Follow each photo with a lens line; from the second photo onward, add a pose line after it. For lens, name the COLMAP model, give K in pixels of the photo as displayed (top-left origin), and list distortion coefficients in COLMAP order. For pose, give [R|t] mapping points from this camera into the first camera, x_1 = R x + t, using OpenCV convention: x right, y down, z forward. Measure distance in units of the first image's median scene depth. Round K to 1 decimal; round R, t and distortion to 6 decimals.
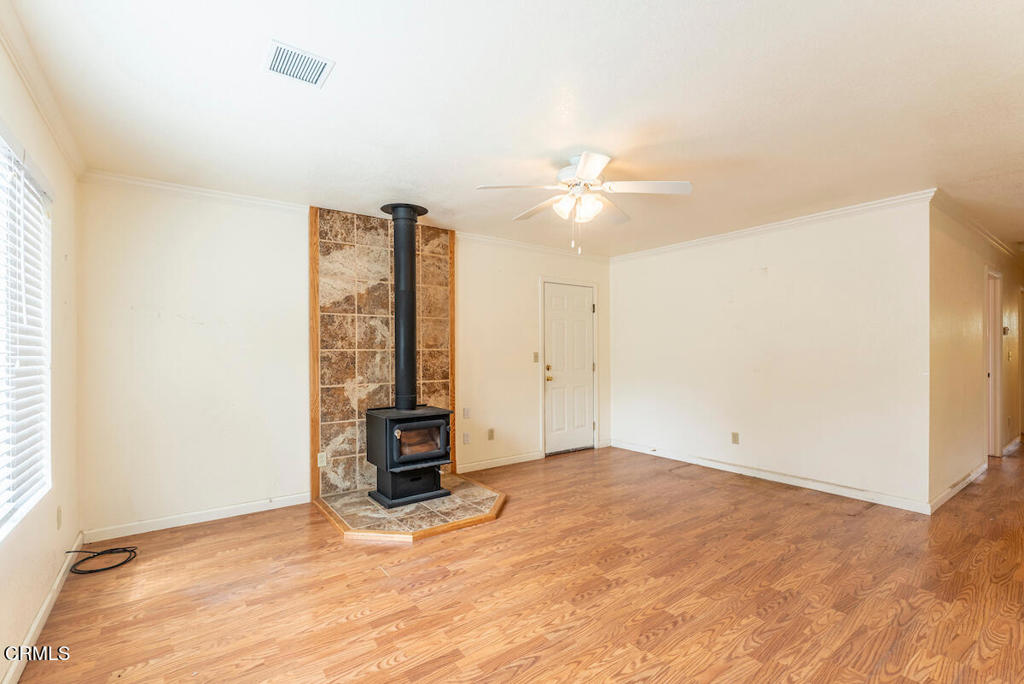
lens RADIAL K [[456.1, 0, 511.7], [0, 456.1, 348.7], [0, 0, 1]] dist [-0.003524, -0.000161]
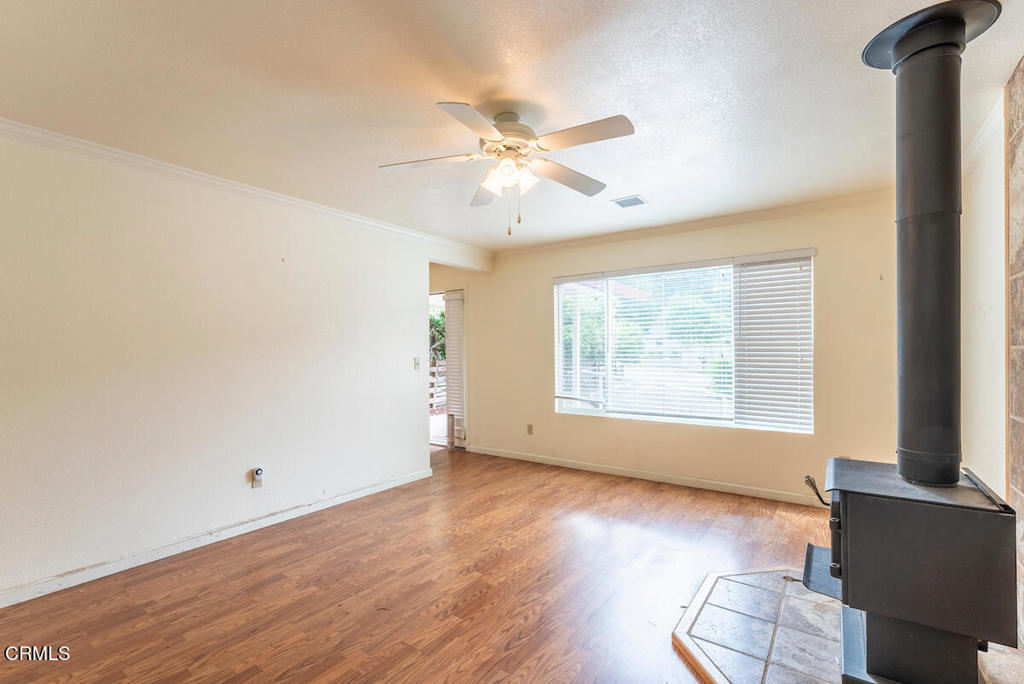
lens RADIAL K [[456.1, 0, 512.5], [0, 456.1, 346.5], [0, 0, 1]] dist [-0.003524, -0.000161]
pose [[-0.949685, 0.006210, -0.313147, 0.479685], [0.010374, 0.999879, -0.011633, 0.003032], [0.313036, -0.014296, -0.949634, 2.119803]]
